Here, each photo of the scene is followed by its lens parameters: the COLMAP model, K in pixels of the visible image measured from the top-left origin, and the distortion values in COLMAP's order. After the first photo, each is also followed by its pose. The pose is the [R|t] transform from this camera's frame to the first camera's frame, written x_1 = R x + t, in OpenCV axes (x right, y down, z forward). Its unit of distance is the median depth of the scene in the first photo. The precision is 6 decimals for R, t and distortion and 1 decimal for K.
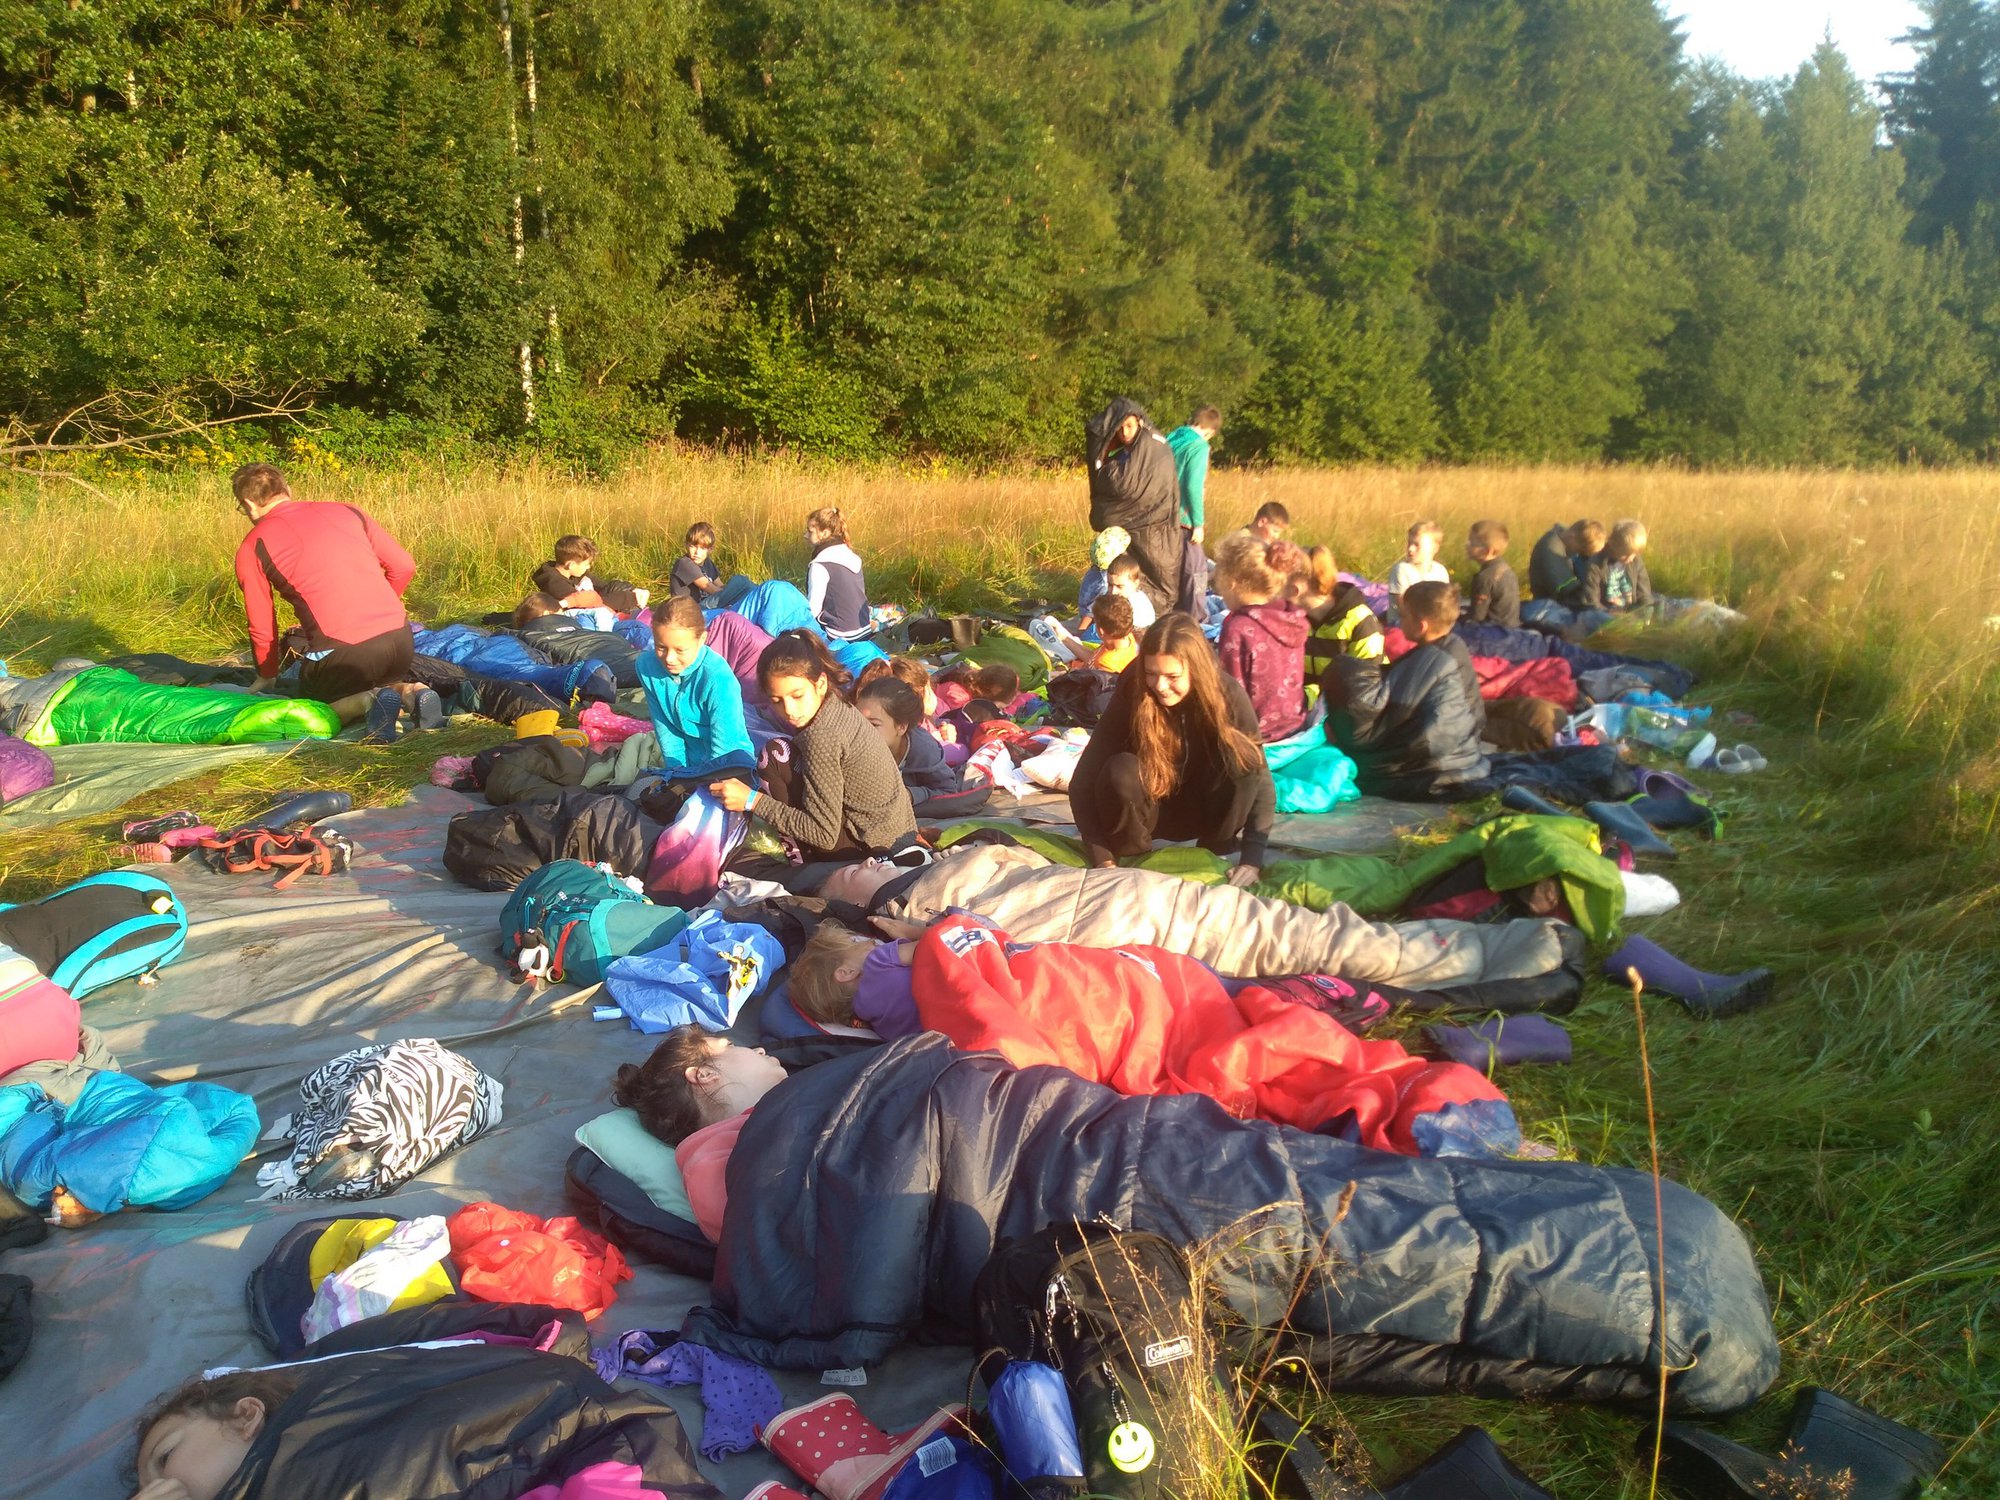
lens RADIAL K [[1471.0, 0, 1009.1], [0, 1471.0, 740.2], [0, 0, 1]] dist [-0.008589, -0.013271]
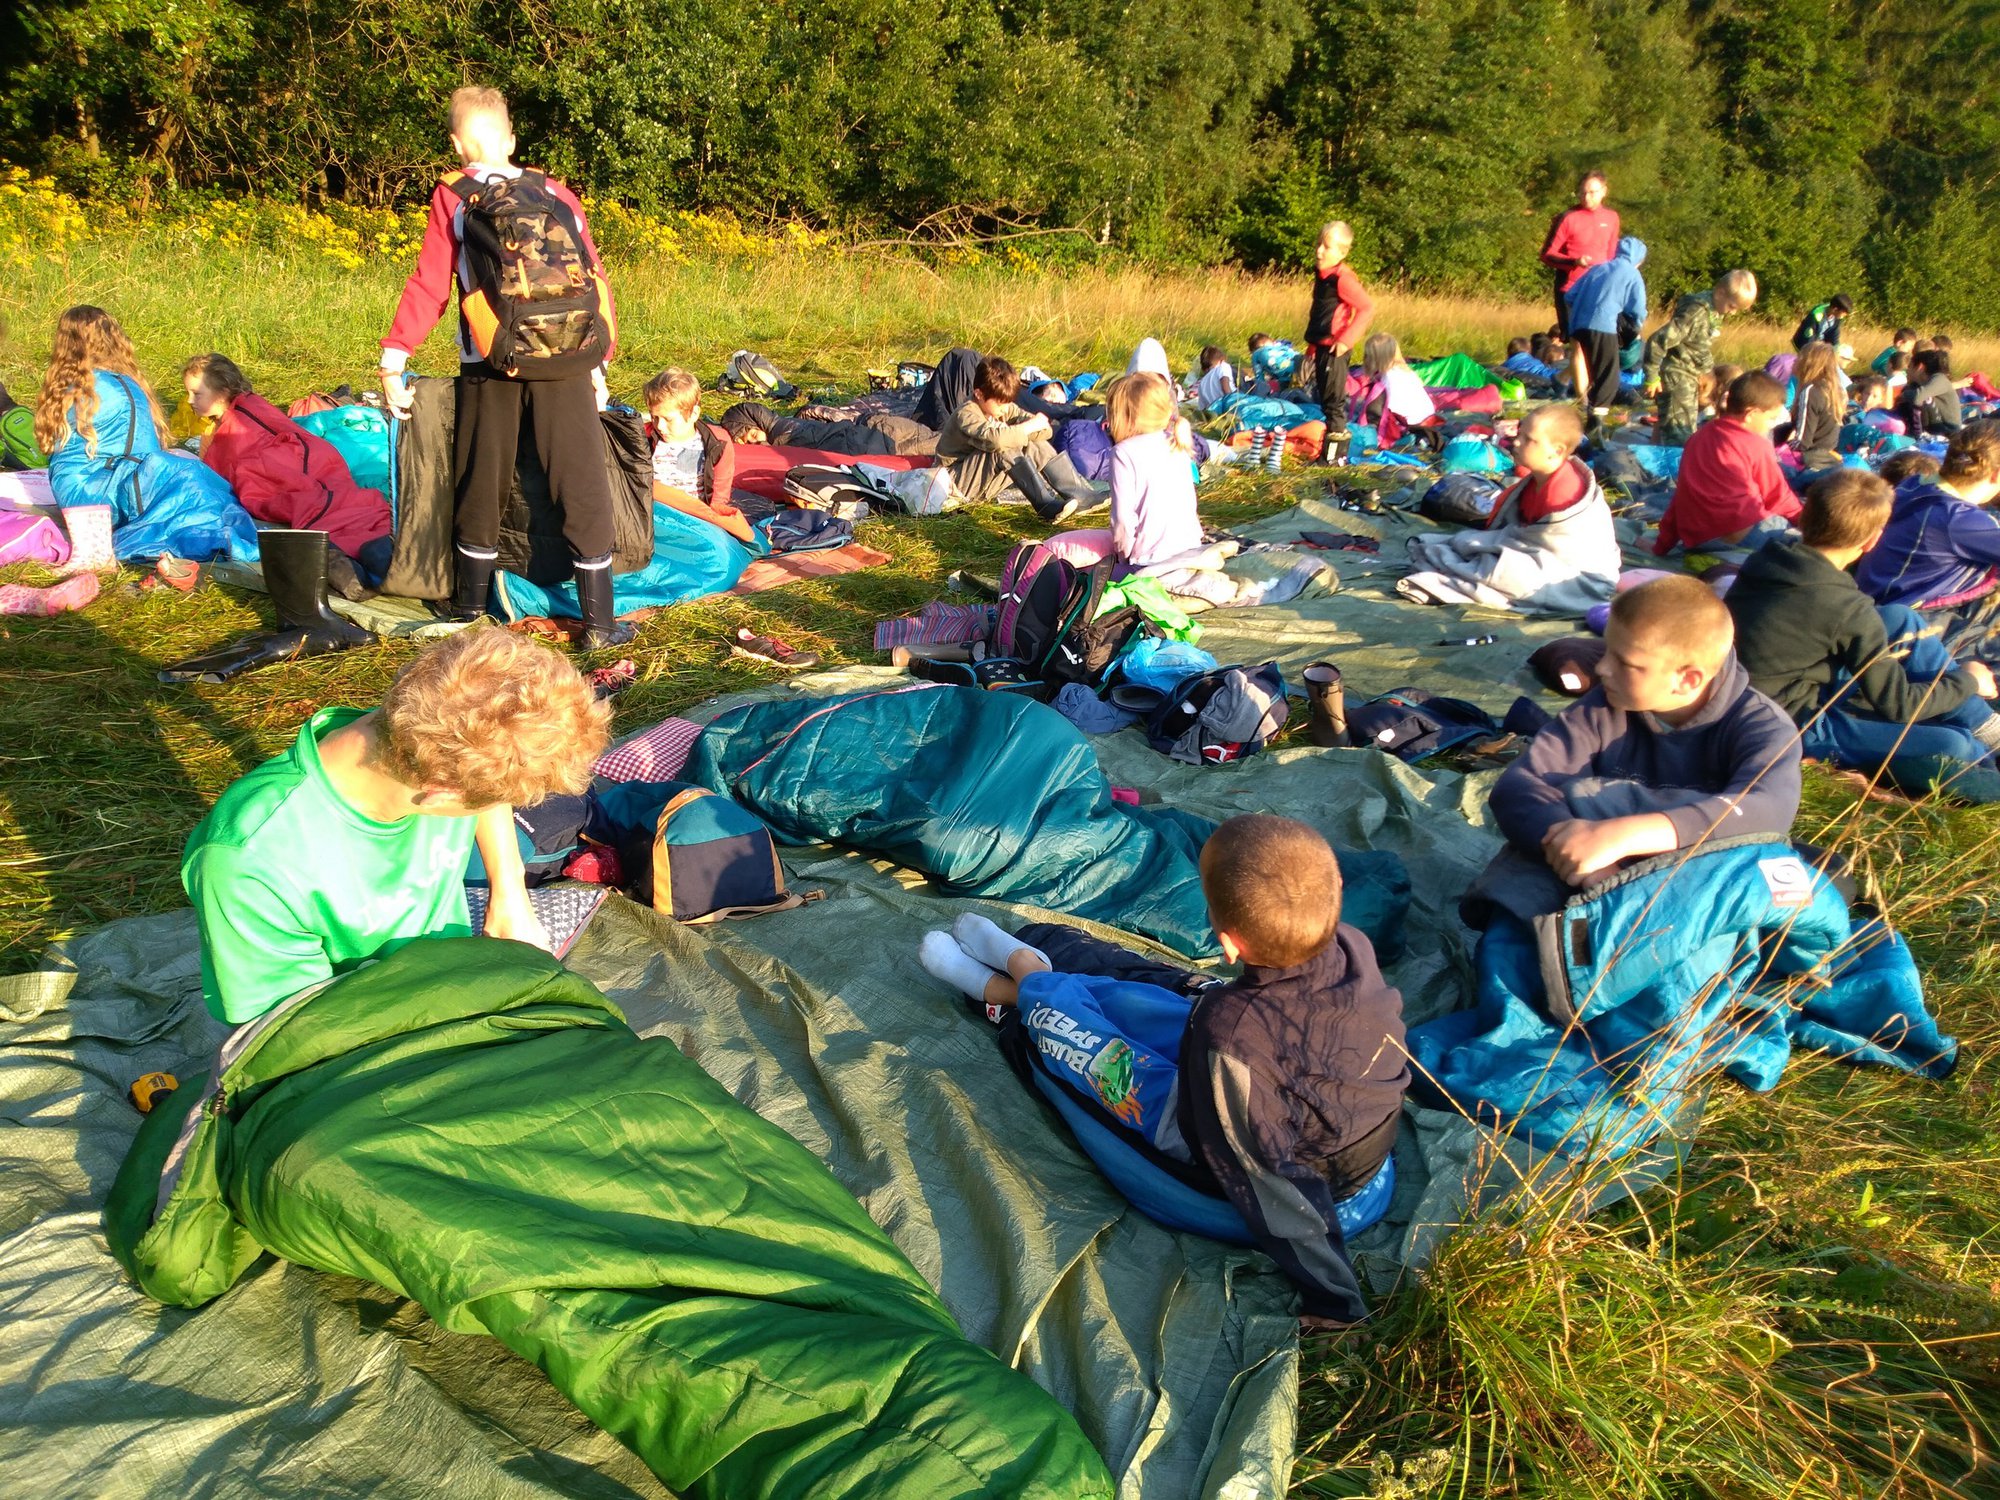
lens RADIAL K [[1471.0, 0, 1004.4], [0, 1471.0, 756.6], [0, 0, 1]] dist [-0.008589, -0.013271]
pose [[0.976493, 0.122890, -0.177088, -0.074583], [-0.103763, 0.988102, 0.113526, 0.042042], [0.188932, -0.092482, 0.977626, -0.137571]]
